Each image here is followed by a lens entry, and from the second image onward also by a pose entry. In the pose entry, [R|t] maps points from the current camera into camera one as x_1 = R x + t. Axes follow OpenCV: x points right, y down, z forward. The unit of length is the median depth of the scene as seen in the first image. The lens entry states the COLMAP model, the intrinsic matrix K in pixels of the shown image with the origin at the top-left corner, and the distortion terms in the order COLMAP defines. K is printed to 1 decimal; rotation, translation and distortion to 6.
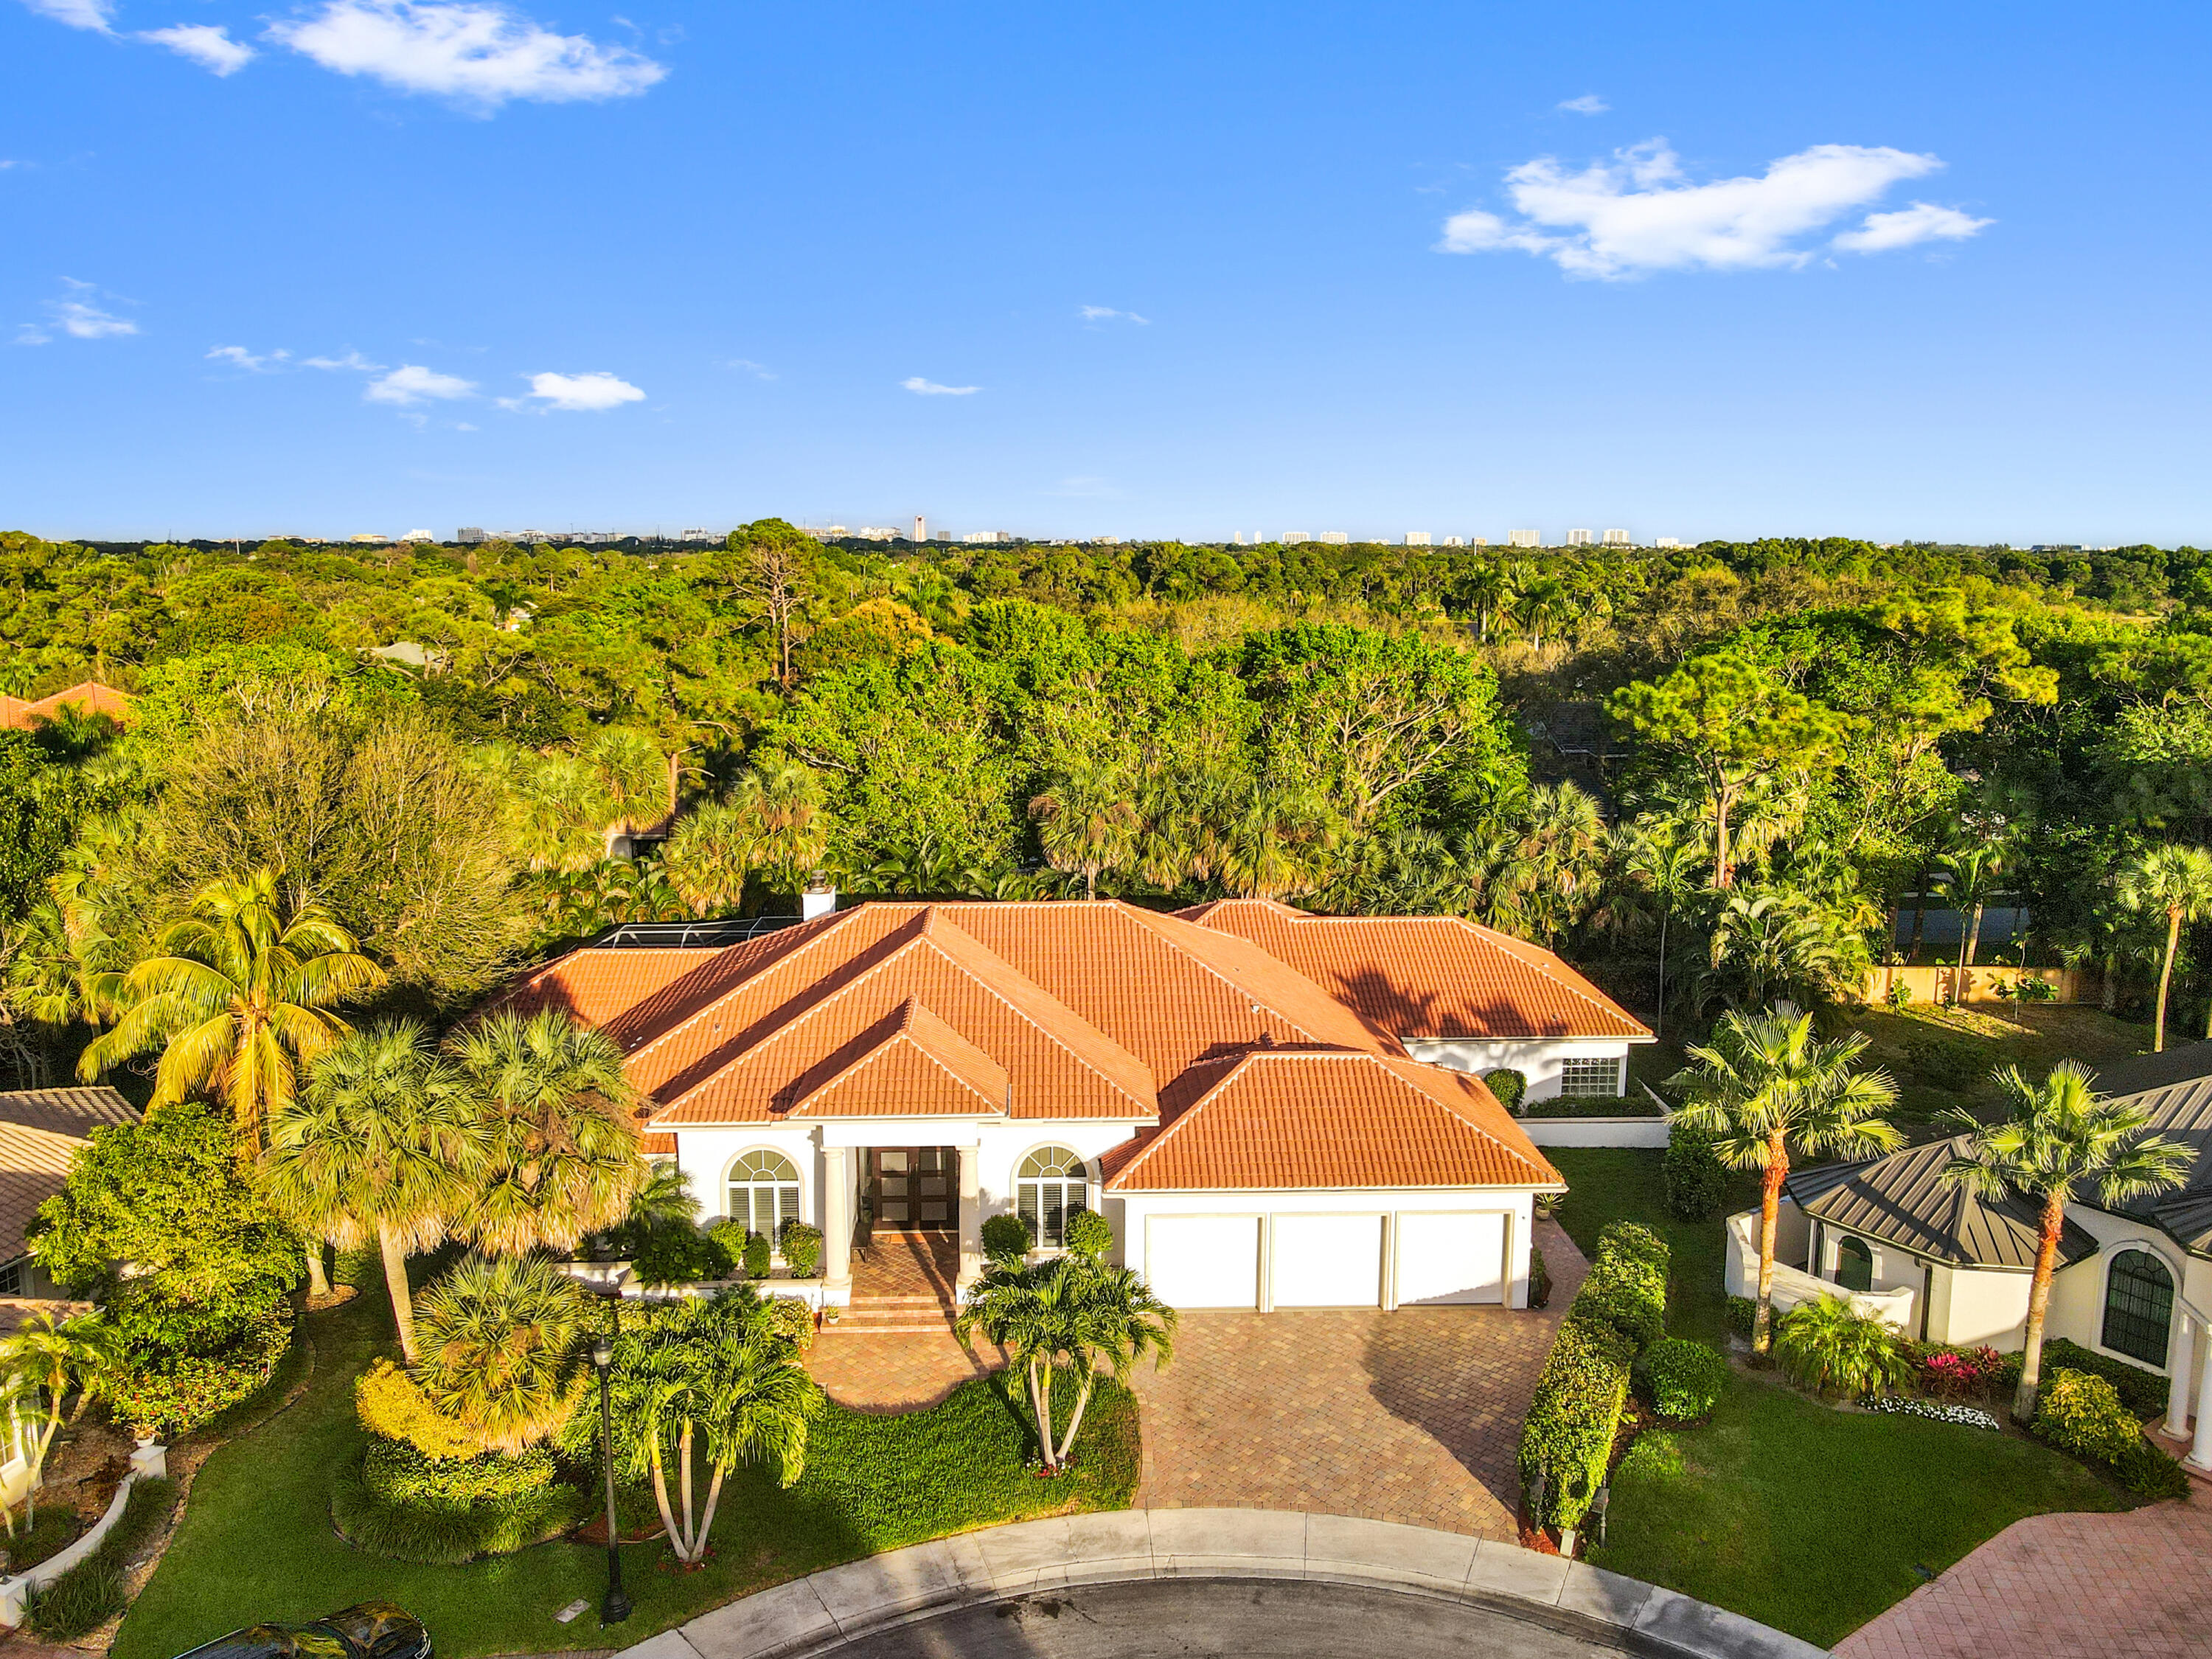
lens RADIAL K [[1601.0, 0, 1106.0], [0, 1601.0, 829.5], [0, 0, 1]] dist [-0.001793, 0.003244]
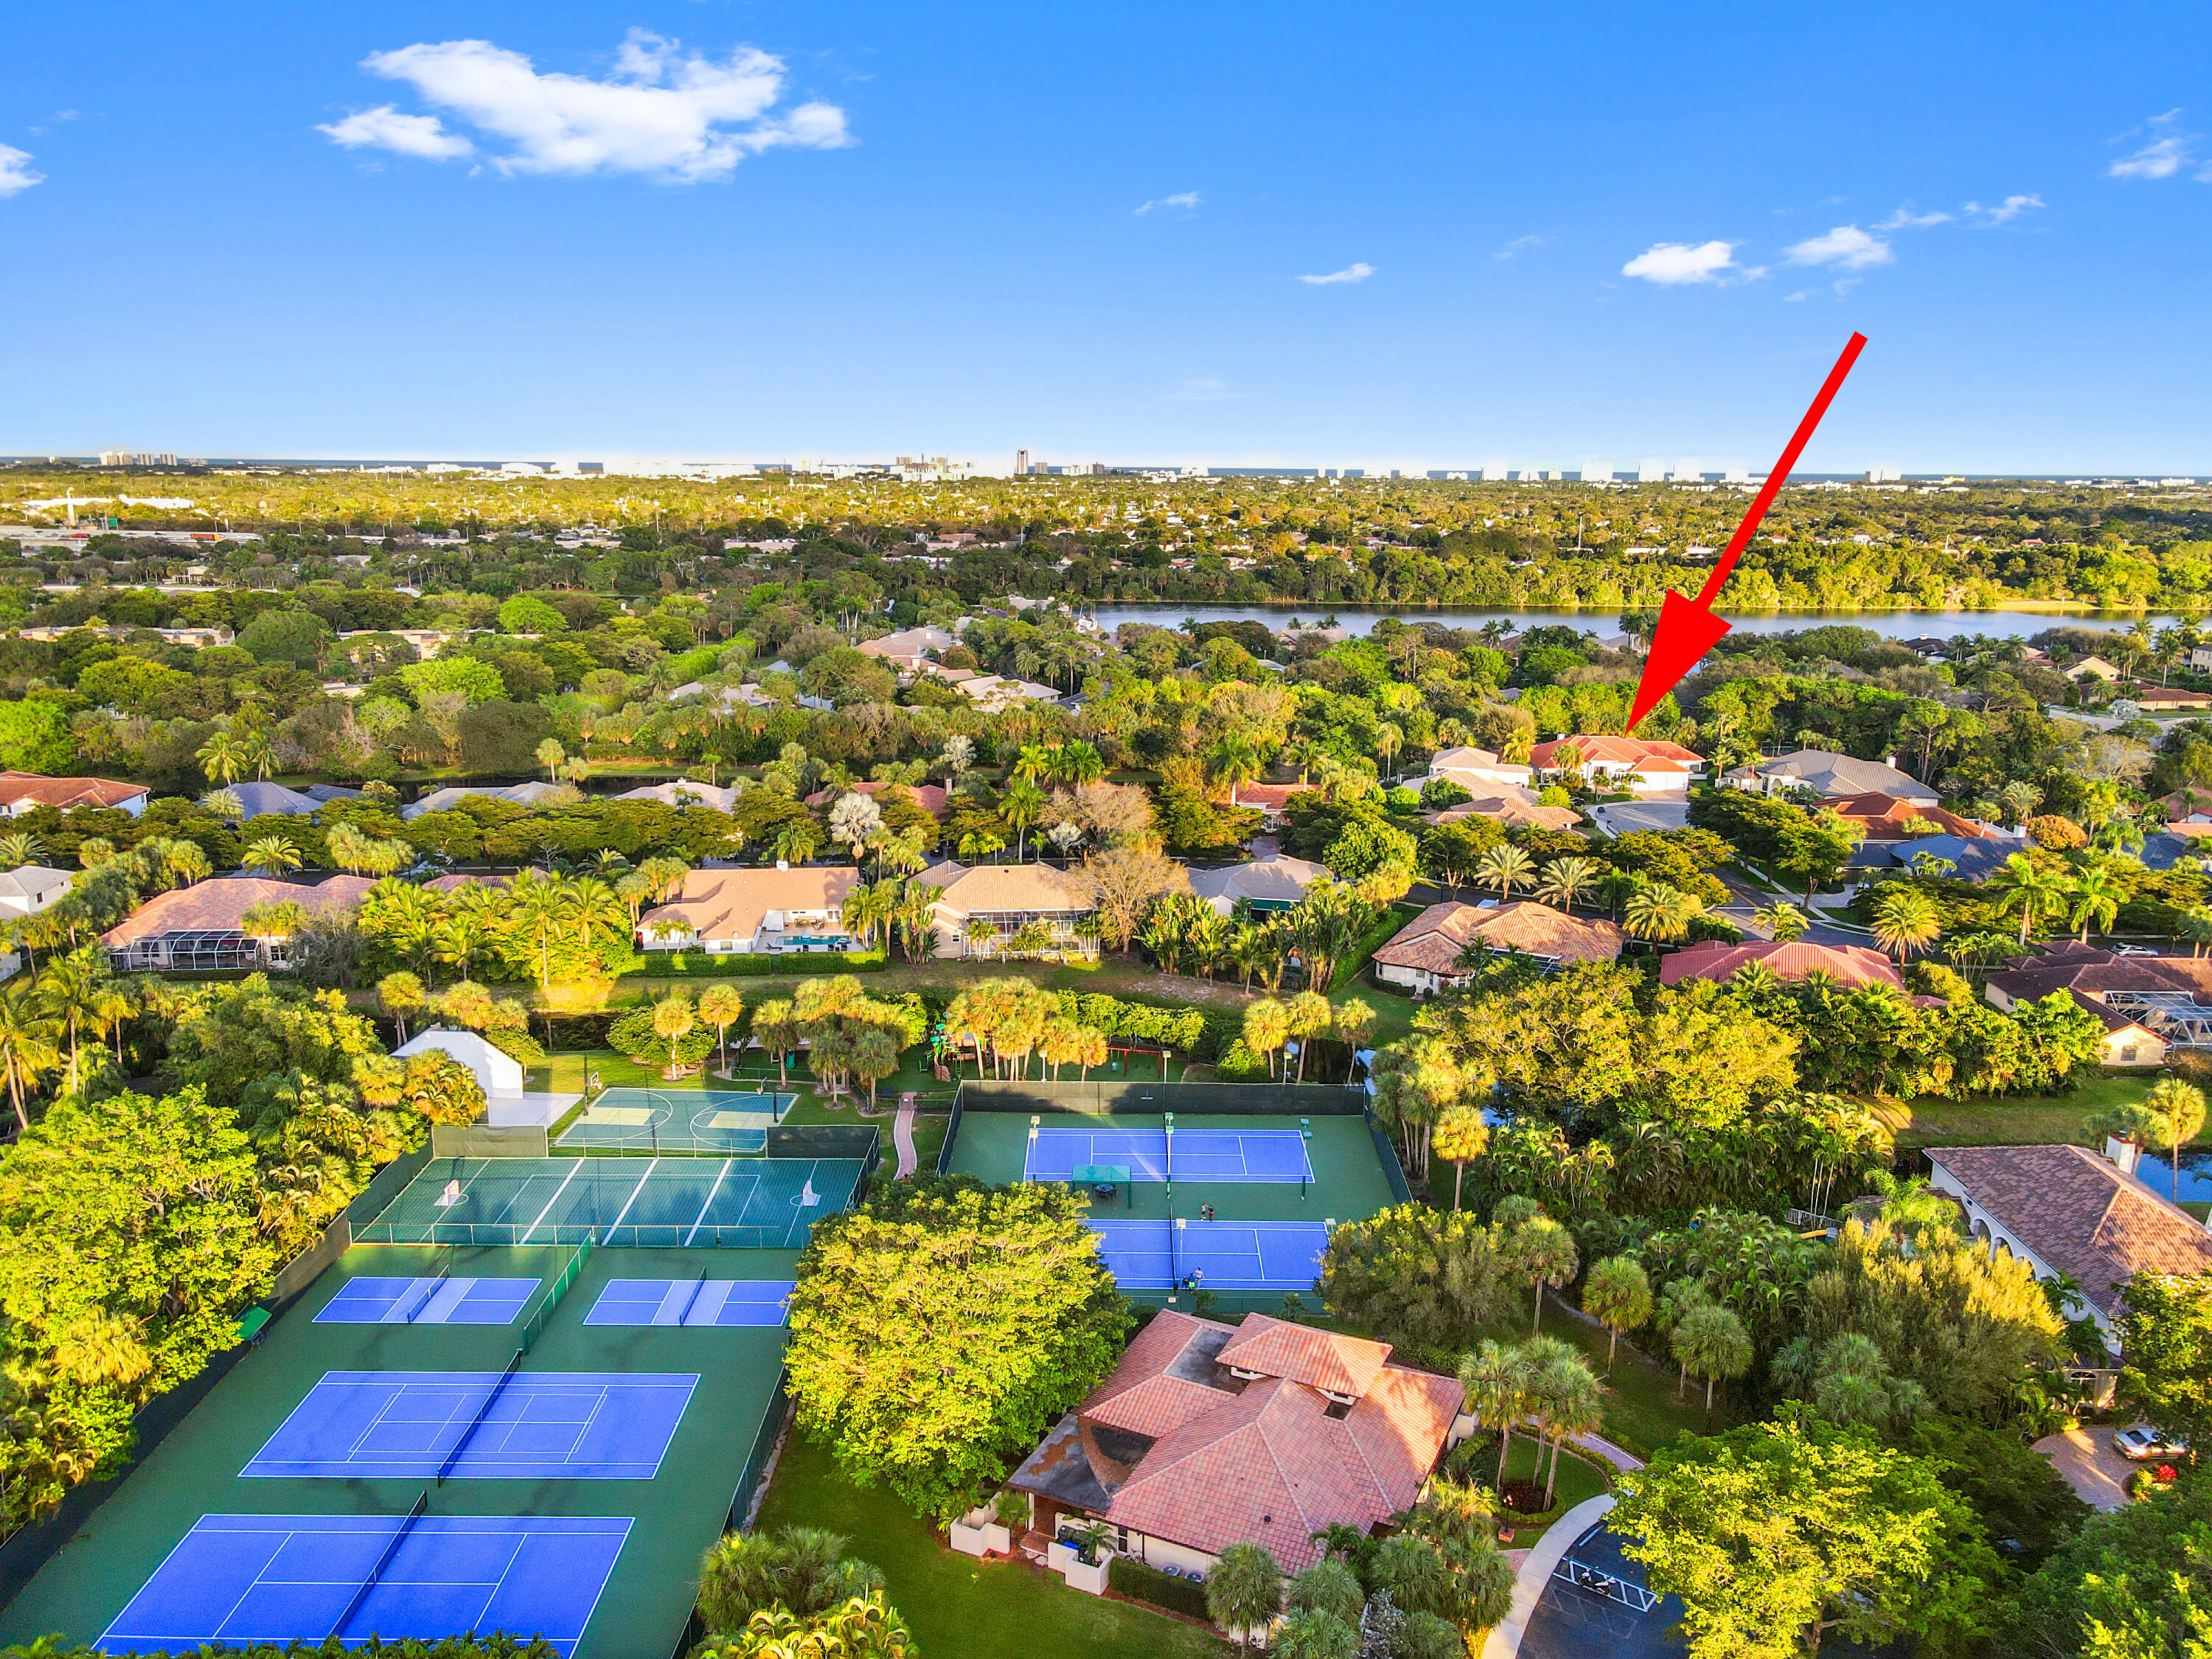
lens RADIAL K [[1601.0, 0, 1106.0], [0, 1601.0, 829.5], [0, 0, 1]] dist [-0.001793, 0.003244]
pose [[0.998831, 0.005141, -0.048072, -2.121241], [-0.002986, 0.998992, 0.044788, 0.172275], [0.048253, -0.044592, 0.997839, -6.727681]]
